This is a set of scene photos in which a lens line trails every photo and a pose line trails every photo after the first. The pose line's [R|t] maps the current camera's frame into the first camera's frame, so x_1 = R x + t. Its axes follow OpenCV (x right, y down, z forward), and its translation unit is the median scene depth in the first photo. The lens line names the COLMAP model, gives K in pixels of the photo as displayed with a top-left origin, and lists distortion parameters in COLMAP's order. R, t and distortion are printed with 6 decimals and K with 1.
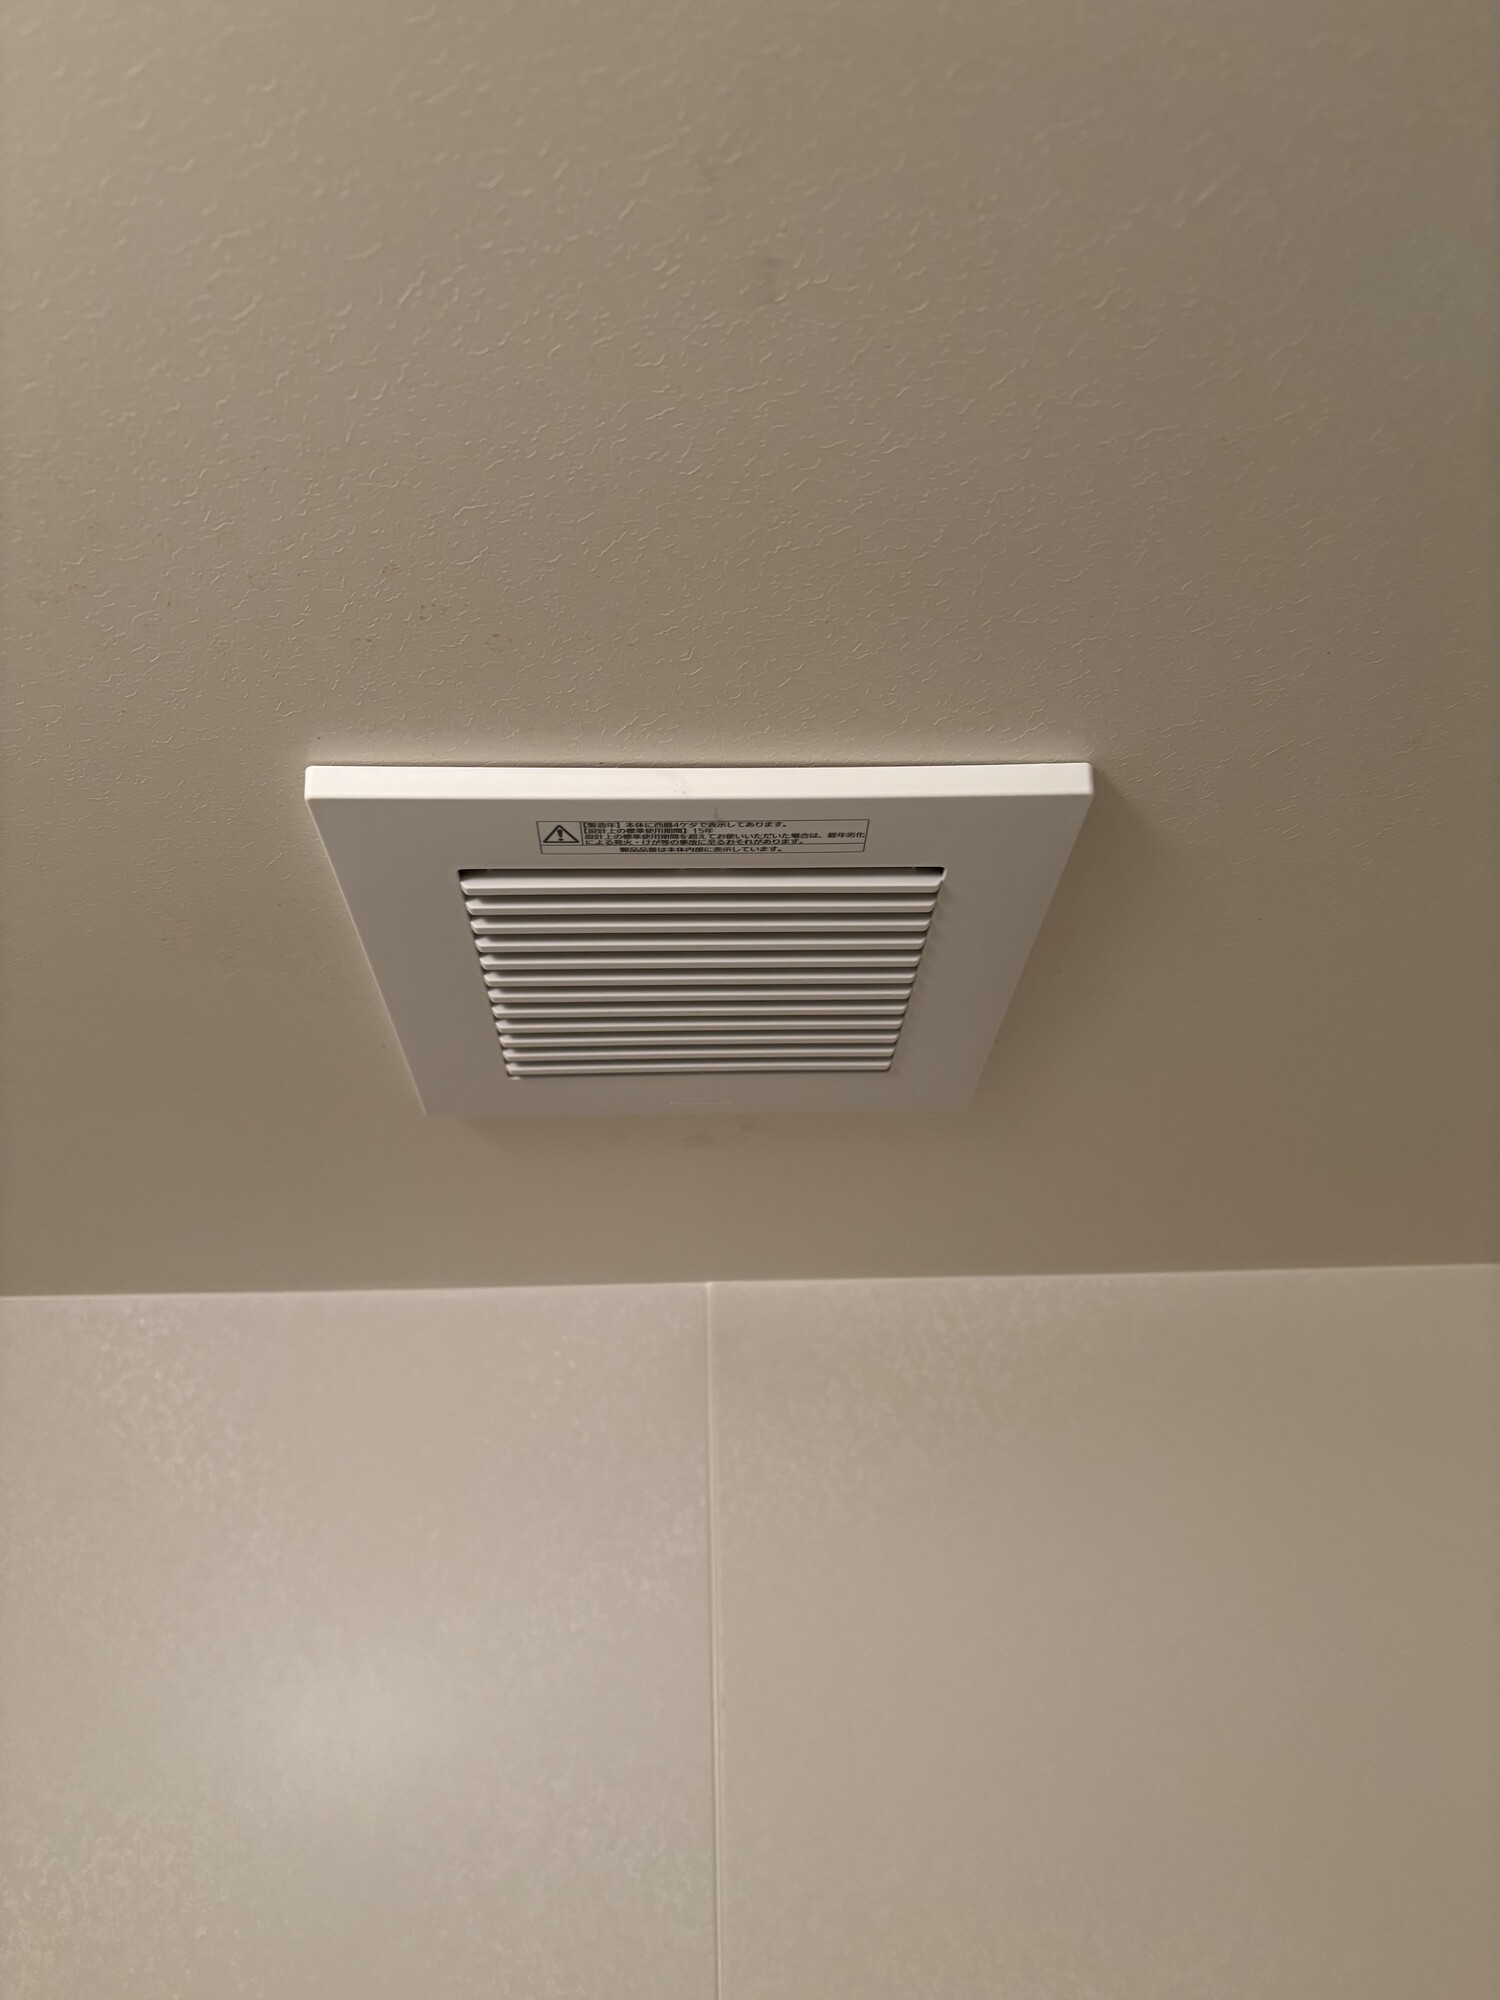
lens RADIAL K [[1522.1, 0, 750.4], [0, 1522.1, 1019.0], [0, 0, 1]] dist [0.038603, -0.043172]
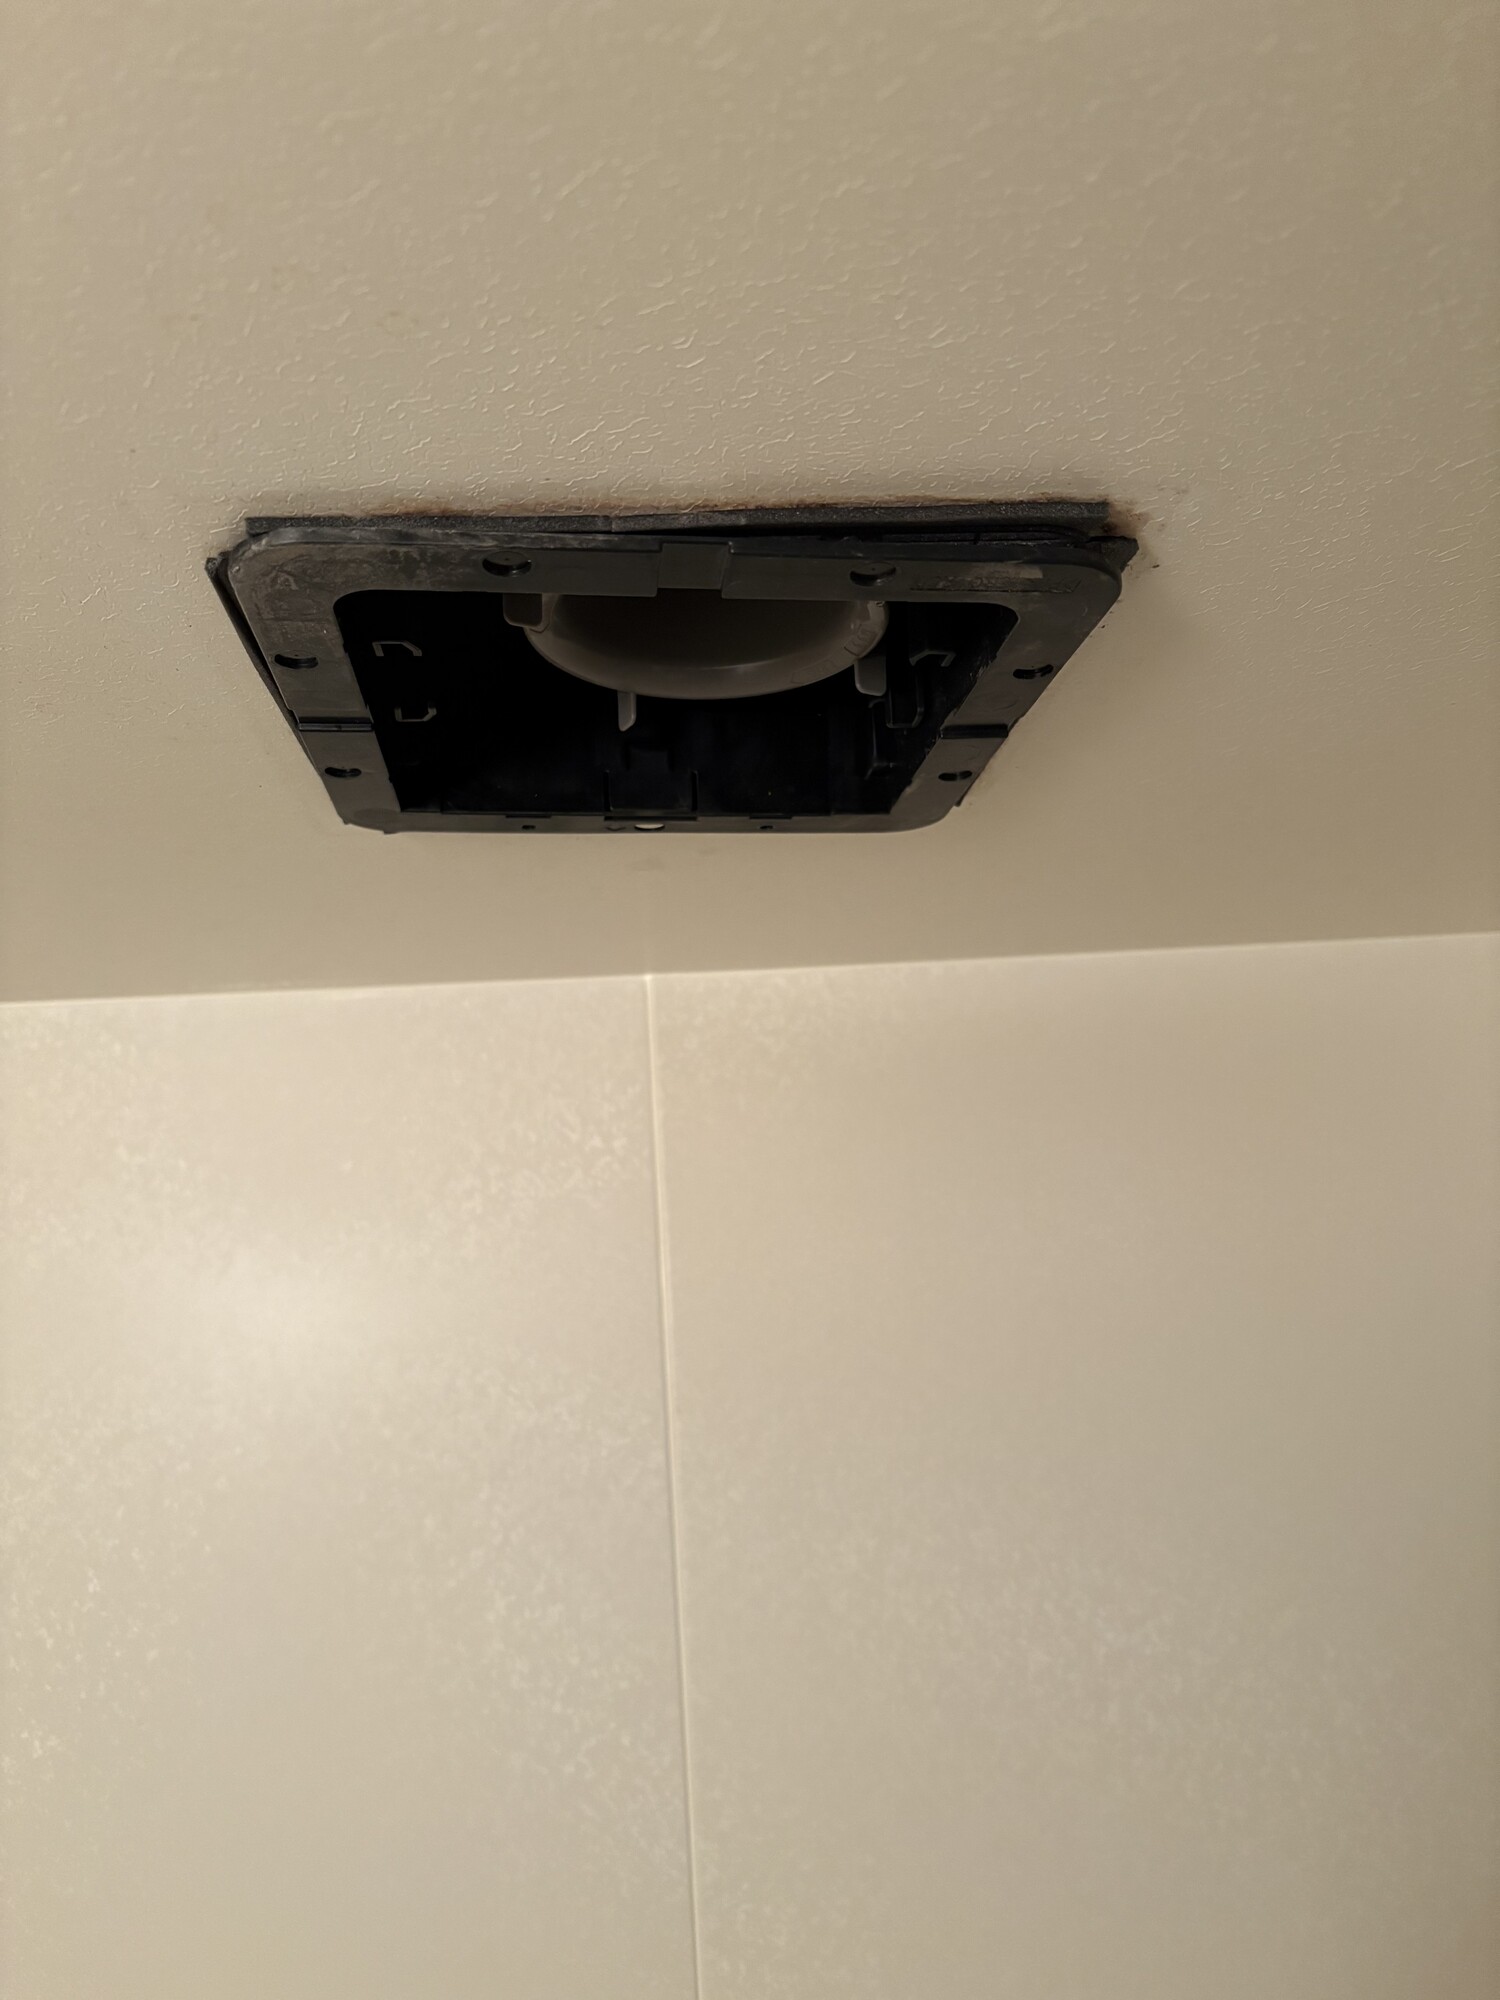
lens RADIAL K [[1522.1, 0, 758.1], [0, 1522.1, 997.9], [0, 0, 1]] dist [0.038603, -0.043172]
pose [[0.996970, -0.021996, 0.074612, -0.052645], [0.000038, 0.959324, 0.282309, -0.121898], [-0.077787, -0.281451, 0.956418, 0.220911]]
